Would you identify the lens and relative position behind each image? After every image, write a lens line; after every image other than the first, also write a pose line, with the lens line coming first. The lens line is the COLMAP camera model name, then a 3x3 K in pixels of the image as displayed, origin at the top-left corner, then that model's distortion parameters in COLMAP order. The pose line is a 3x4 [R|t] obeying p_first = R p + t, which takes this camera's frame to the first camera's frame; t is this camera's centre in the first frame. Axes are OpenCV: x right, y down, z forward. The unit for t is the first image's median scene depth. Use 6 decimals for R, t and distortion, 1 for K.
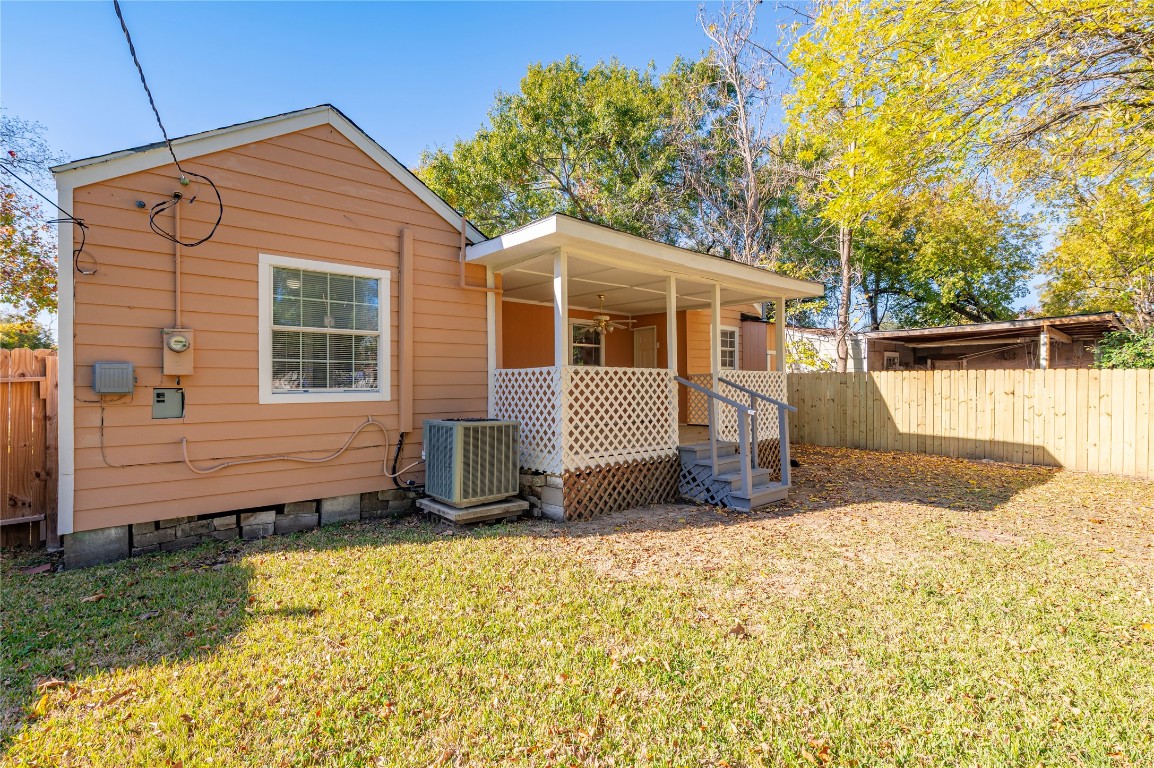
lens RADIAL K [[509.3, 0, 578.1], [0, 509.3, 383.5], [0, 0, 1]] dist [0.000827, -0.000625]
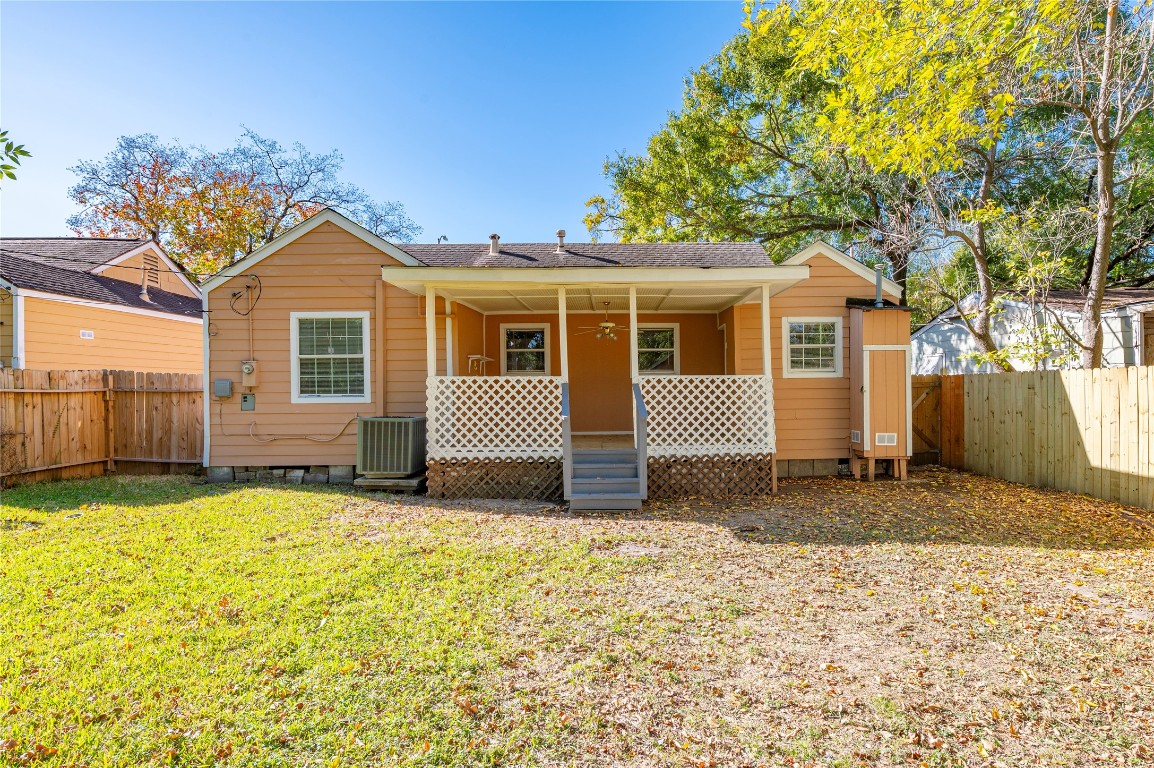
lens RADIAL K [[635.0, 0, 622.6], [0, 635.0, 399.2], [0, 0, 1]] dist [-0.001923, -0.000879]
pose [[0.778965, 0.006932, -0.627030, 1.319333], [0.003514, 0.999875, 0.015419, -0.001237], [0.627058, -0.014214, 0.778843, 0.063088]]
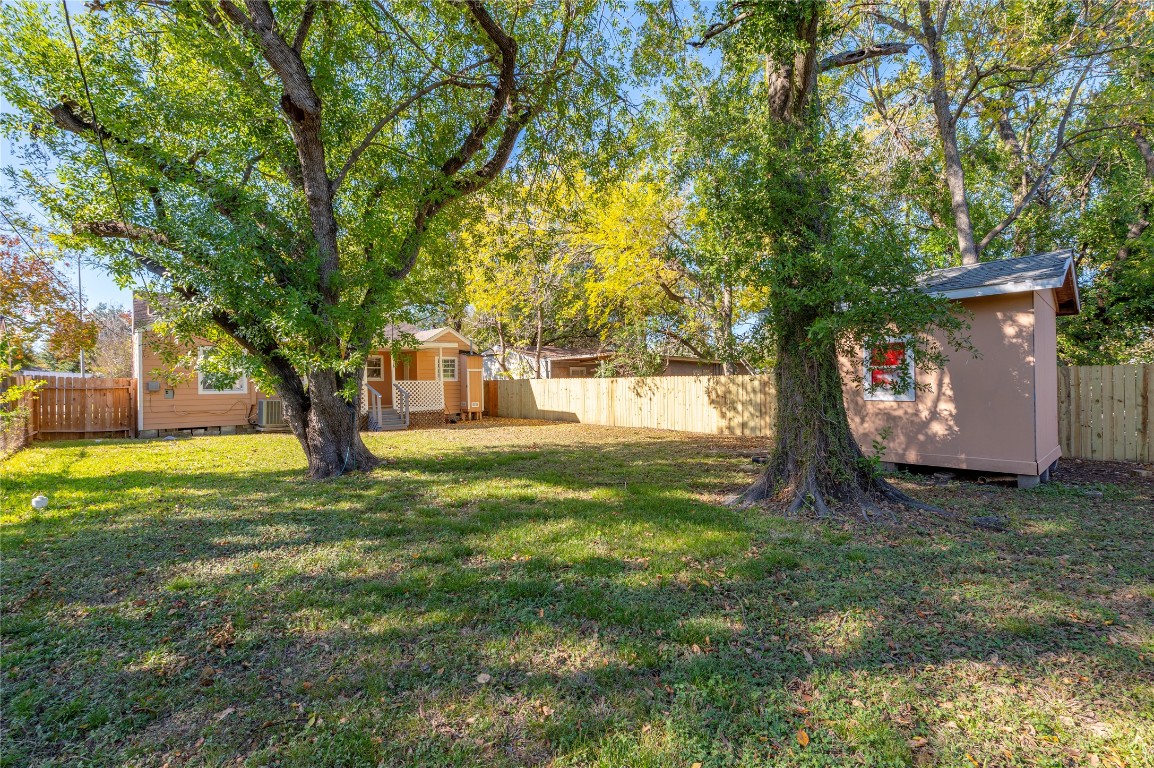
lens RADIAL K [[509.3, 0, 578.1], [0, 509.3, 383.5], [0, 0, 1]] dist [0.000827, -0.000625]
pose [[0.999153, -0.006237, 0.040666, 1.393840], [0.006318, 0.999978, -0.001867, -0.003557], [-0.040653, 0.002122, 0.999171, -1.962079]]
